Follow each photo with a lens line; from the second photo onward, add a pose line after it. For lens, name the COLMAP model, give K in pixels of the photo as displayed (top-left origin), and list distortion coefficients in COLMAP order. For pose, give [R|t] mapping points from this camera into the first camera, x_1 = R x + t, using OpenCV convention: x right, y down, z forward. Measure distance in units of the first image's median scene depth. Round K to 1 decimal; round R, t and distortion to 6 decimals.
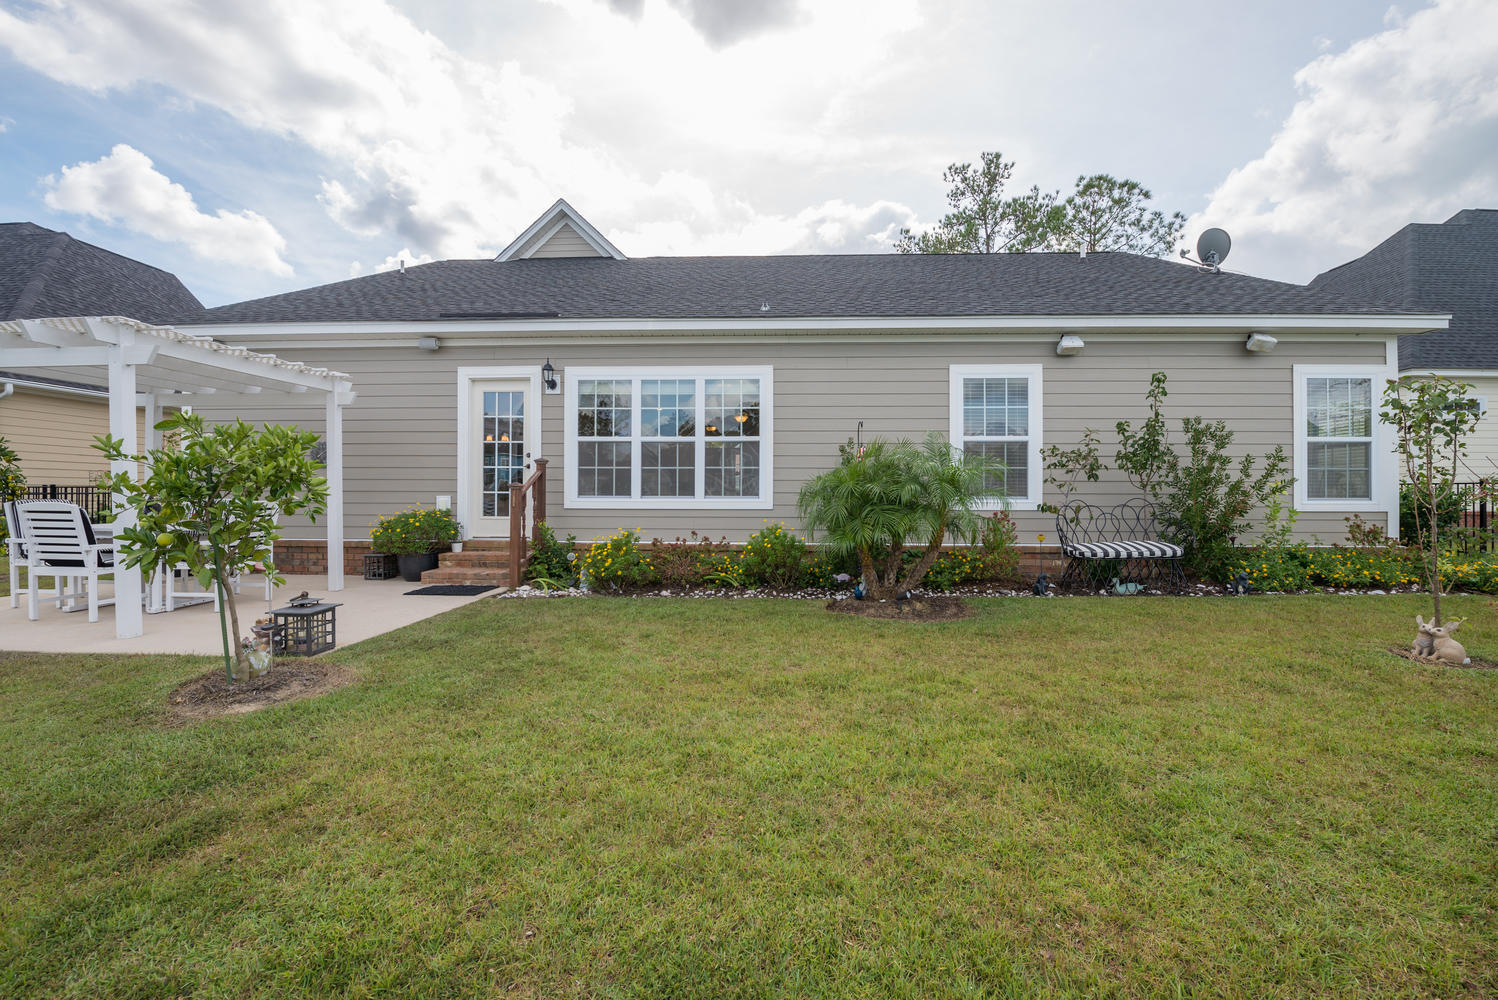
lens RADIAL K [[582.0, 0, 749.0], [0, 582.0, 500.0], [0, 0, 1]] dist [-0.022052, -0.000006]
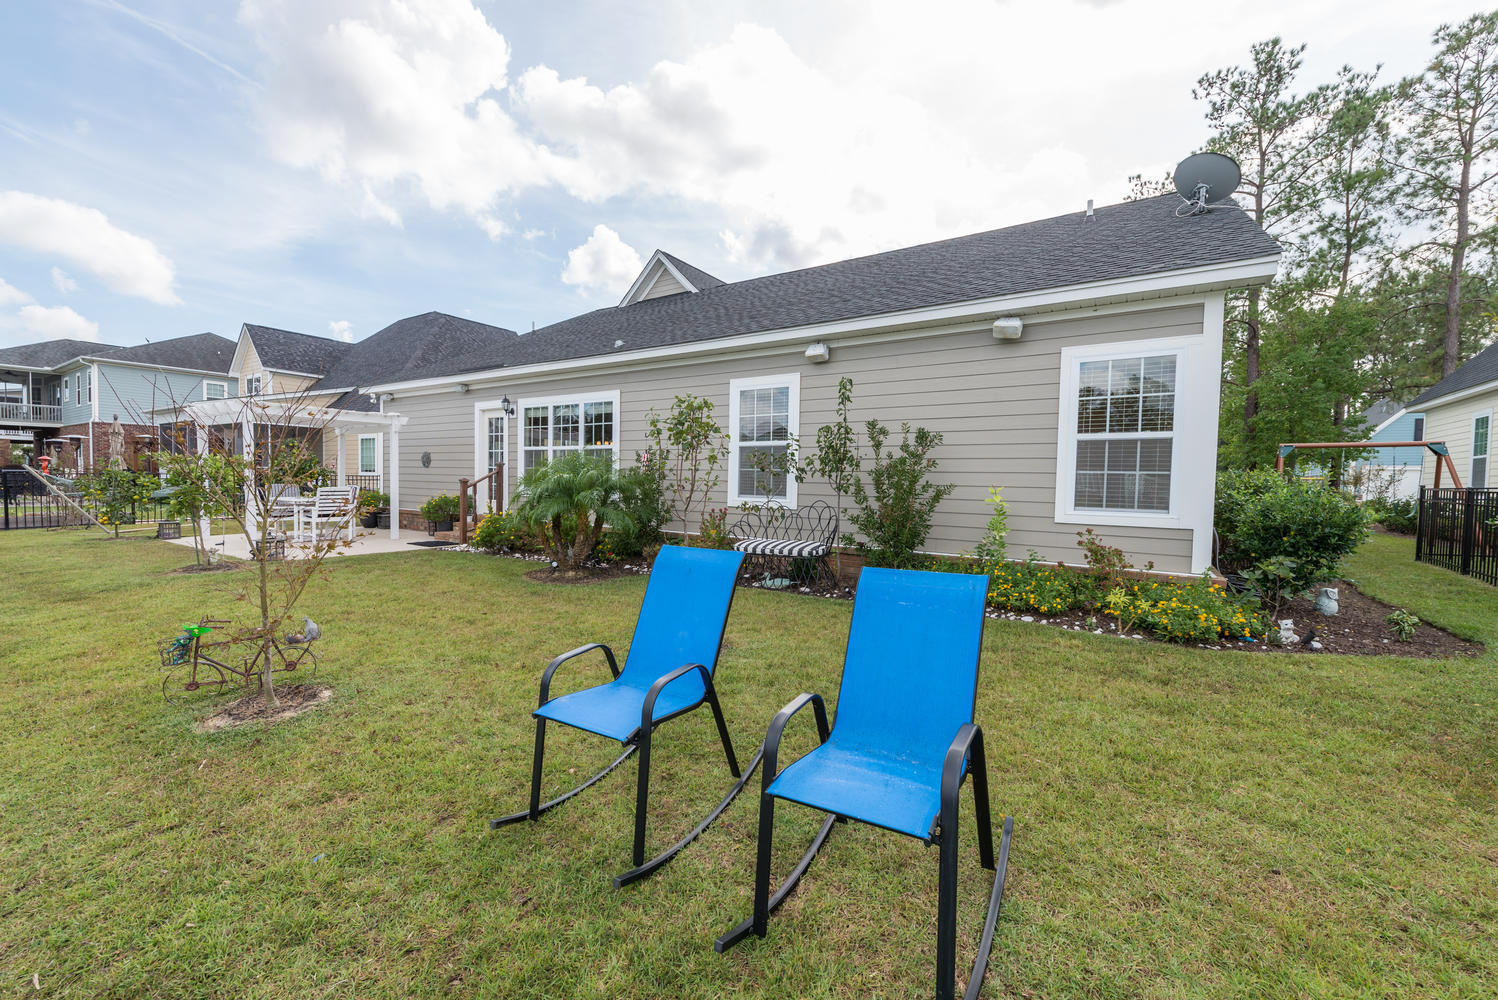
lens RADIAL K [[589.7, 0, 749.0], [0, 589.7, 500.0], [0, 0, 1]] dist [0.003239, 0.000514]
pose [[0.859490, 0.031680, -0.510170, 0.947315], [-0.029485, 0.999488, 0.012391, -0.011041], [0.510301, 0.004392, 0.859985, 0.019695]]
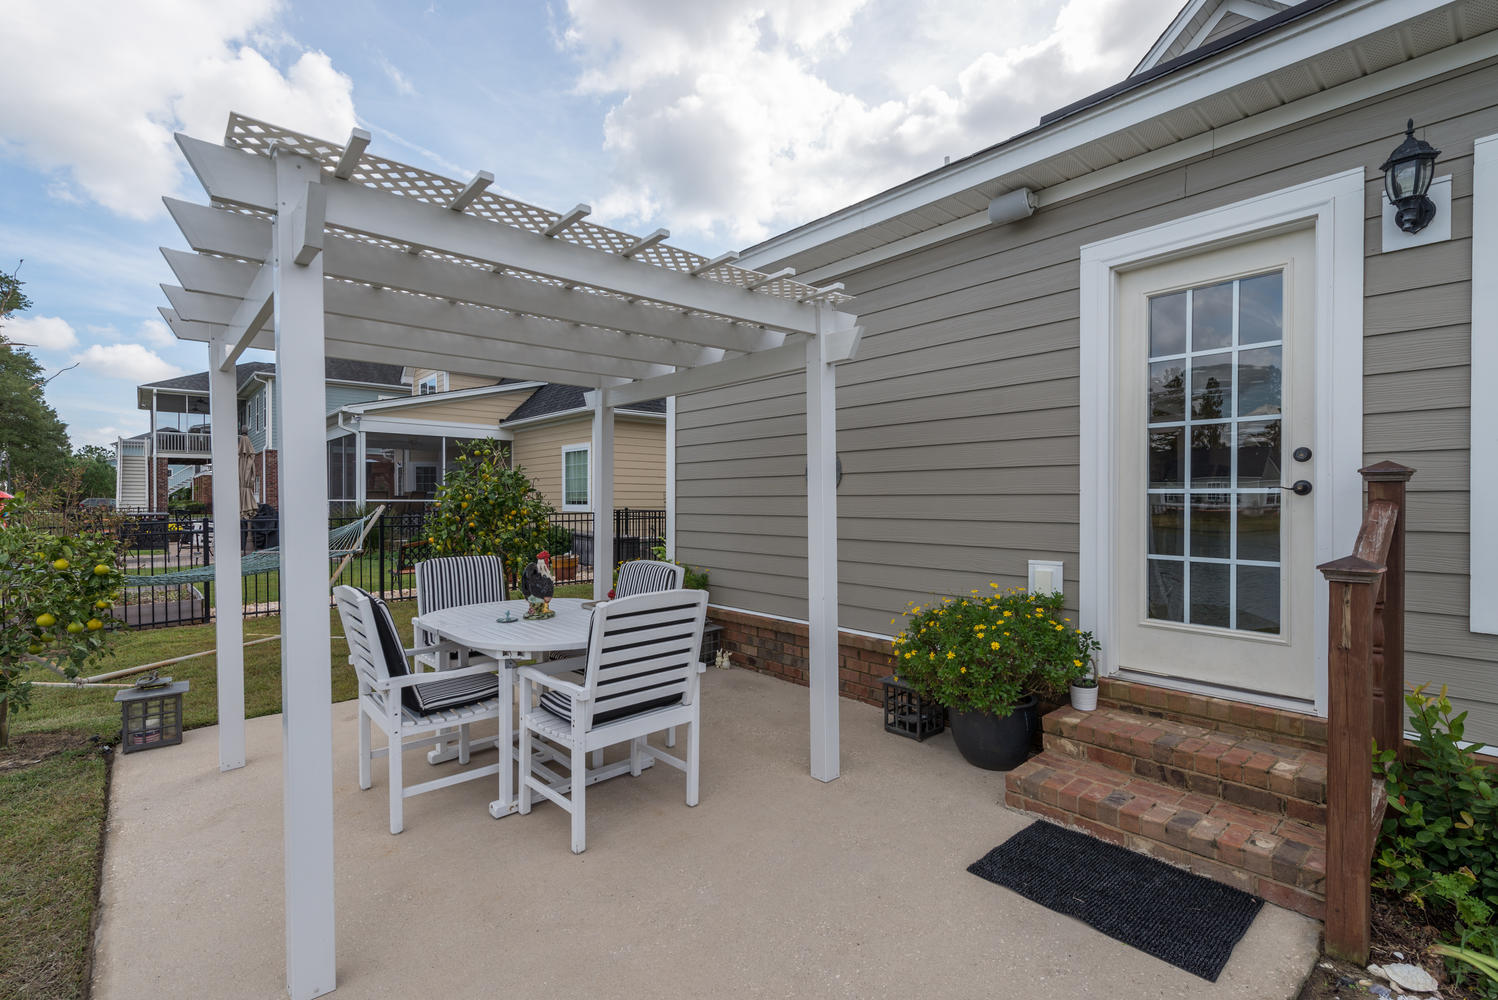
lens RADIAL K [[691.6, 0, 749.0], [0, 691.6, 500.0], [0, 0, 1]] dist [0.000070, -0.000300]
pose [[0.690199, -0.006433, -0.723591, -0.317042], [-0.005932, 0.999877, -0.014547, -0.043743], [0.723595, 0.014332, 0.690076, 0.502650]]
